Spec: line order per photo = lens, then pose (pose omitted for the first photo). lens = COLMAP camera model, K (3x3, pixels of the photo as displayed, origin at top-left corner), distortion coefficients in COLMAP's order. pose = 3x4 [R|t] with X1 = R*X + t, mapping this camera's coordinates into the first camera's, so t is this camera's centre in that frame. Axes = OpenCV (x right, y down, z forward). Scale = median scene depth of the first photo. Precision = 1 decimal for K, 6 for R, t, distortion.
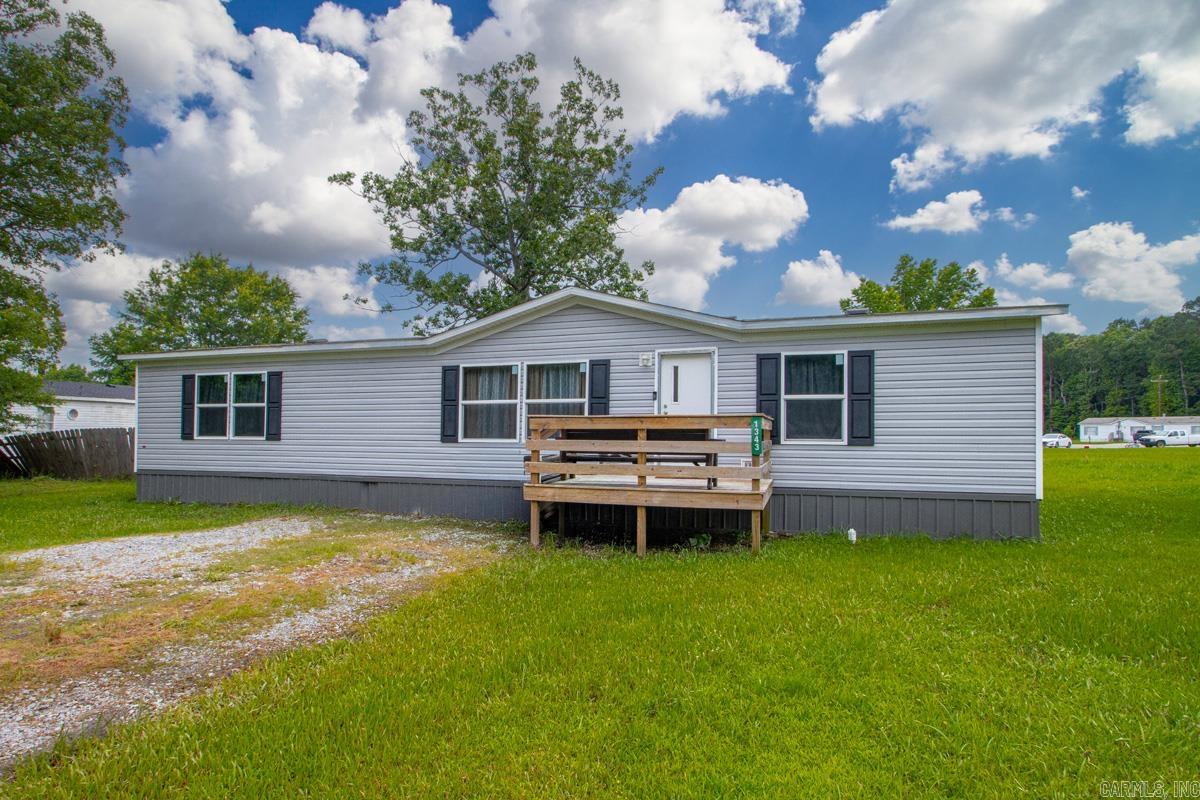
lens RADIAL K [[638.8, 0, 599.8], [0, 638.8, 415.6], [0, 0, 1]] dist [0.031617, 0.000235]
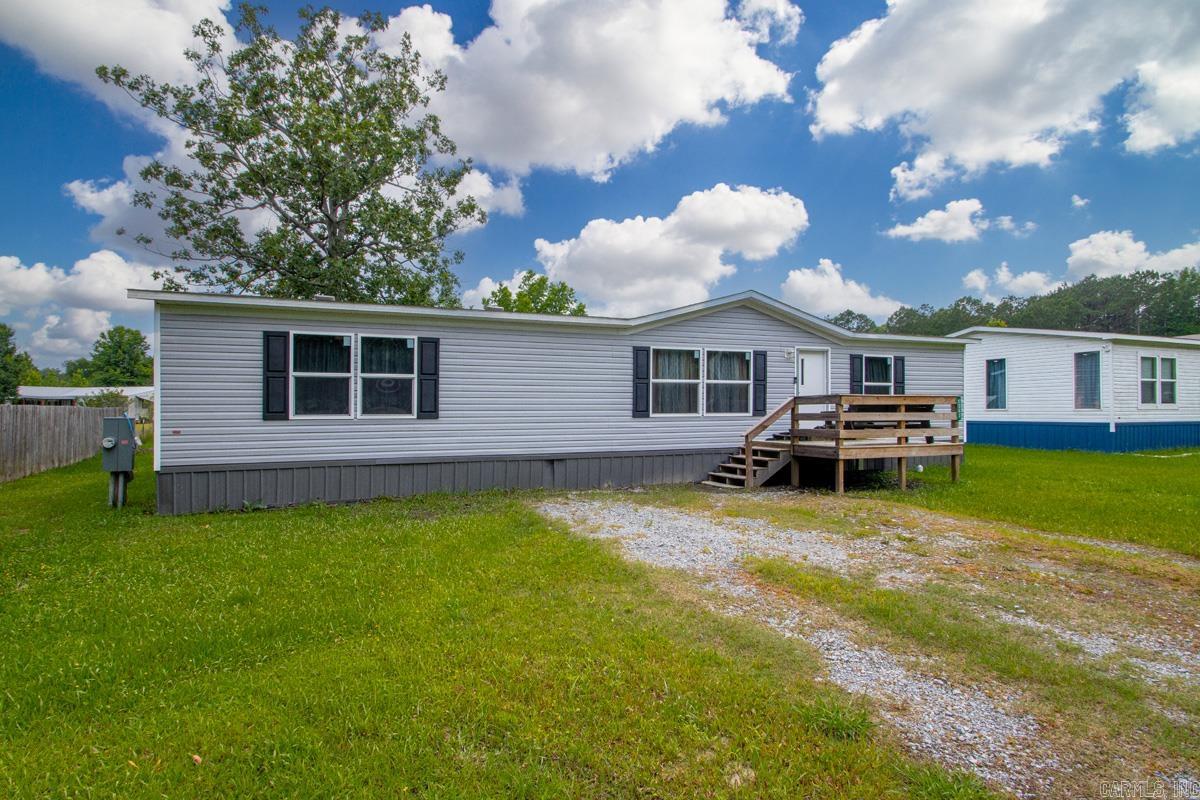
lens RADIAL K [[554.9, 0, 600.0], [0, 554.9, 400.0], [0, 0, 1]] dist [0.029461, -0.020431]
pose [[0.766576, 0.002863, 0.642147, -0.893854], [-0.012081, 0.999877, 0.009965, 0.004142], [-0.642039, -0.015397, 0.766517, 0.324046]]
